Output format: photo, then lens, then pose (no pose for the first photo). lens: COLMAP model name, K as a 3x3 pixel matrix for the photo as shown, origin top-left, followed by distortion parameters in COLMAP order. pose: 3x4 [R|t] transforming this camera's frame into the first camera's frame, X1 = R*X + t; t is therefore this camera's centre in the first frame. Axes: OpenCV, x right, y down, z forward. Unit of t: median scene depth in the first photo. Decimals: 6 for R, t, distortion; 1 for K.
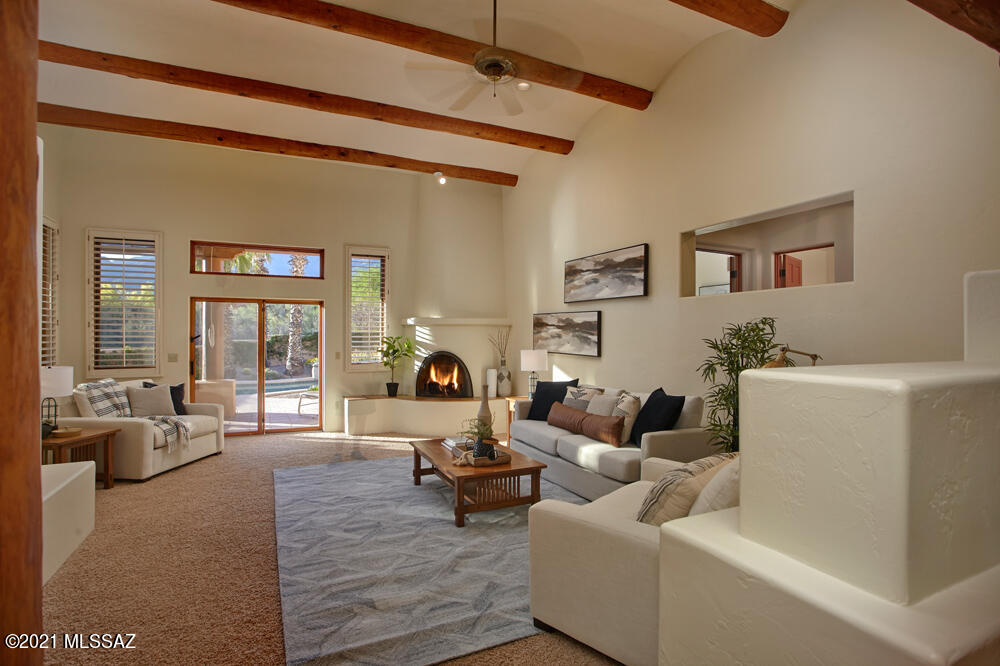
lens RADIAL K [[511.6, 0, 497.6], [0, 511.6, 332.8], [0, 0, 1]] dist [-0.038364, 0.004374]
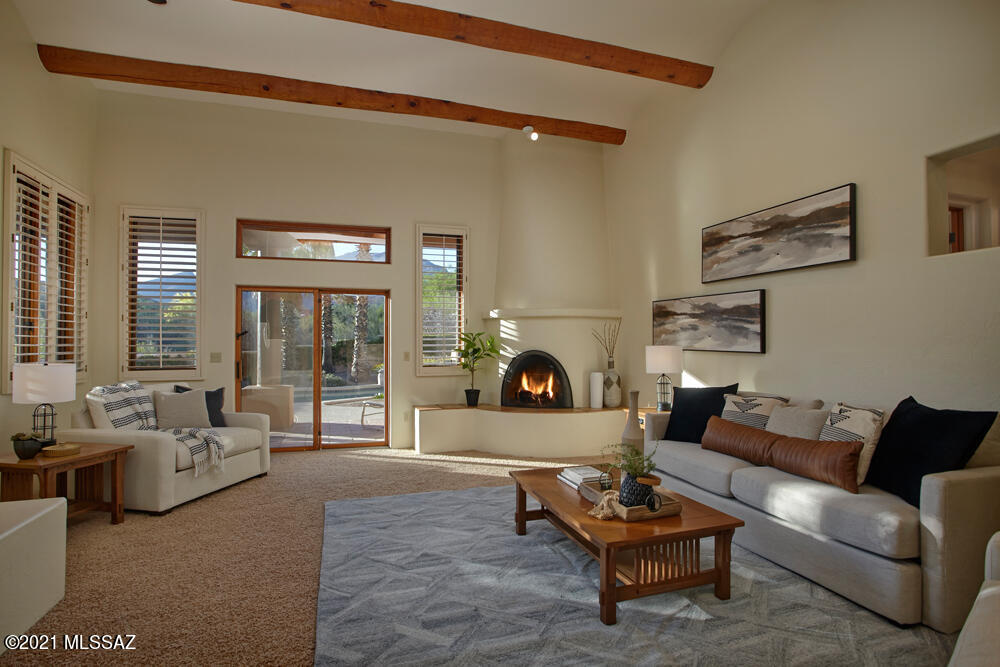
lens RADIAL K [[511.6, 0, 496.1], [0, 511.6, 332.8], [0, 0, 1]] dist [-0.038364, 0.004374]
pose [[0.992344, -0.006369, -0.123344, -0.084949], [0.004169, 0.999828, -0.018086, 0.028877], [0.123438, 0.017434, 0.992199, 0.246535]]
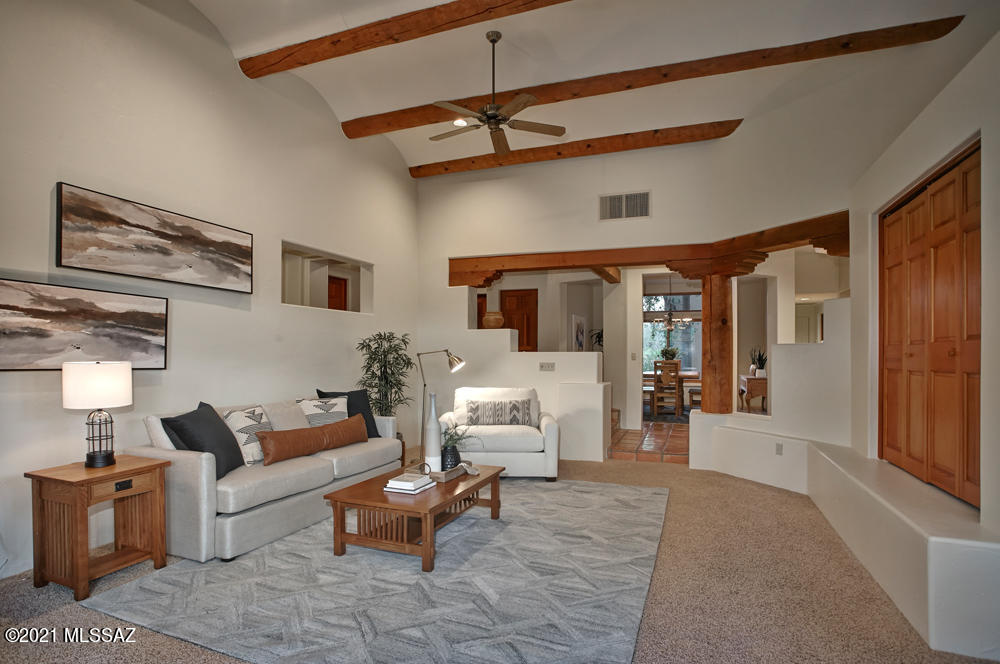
lens RADIAL K [[516.8, 0, 490.9], [0, 516.8, 352.1], [0, 0, 1]] dist [-0.000752, -0.000212]
pose [[-0.683597, -0.002999, 0.729853, -0.557622], [-0.010553, 0.999928, -0.005776, 0.024242], [-0.729783, -0.011651, -0.683580, 1.136752]]
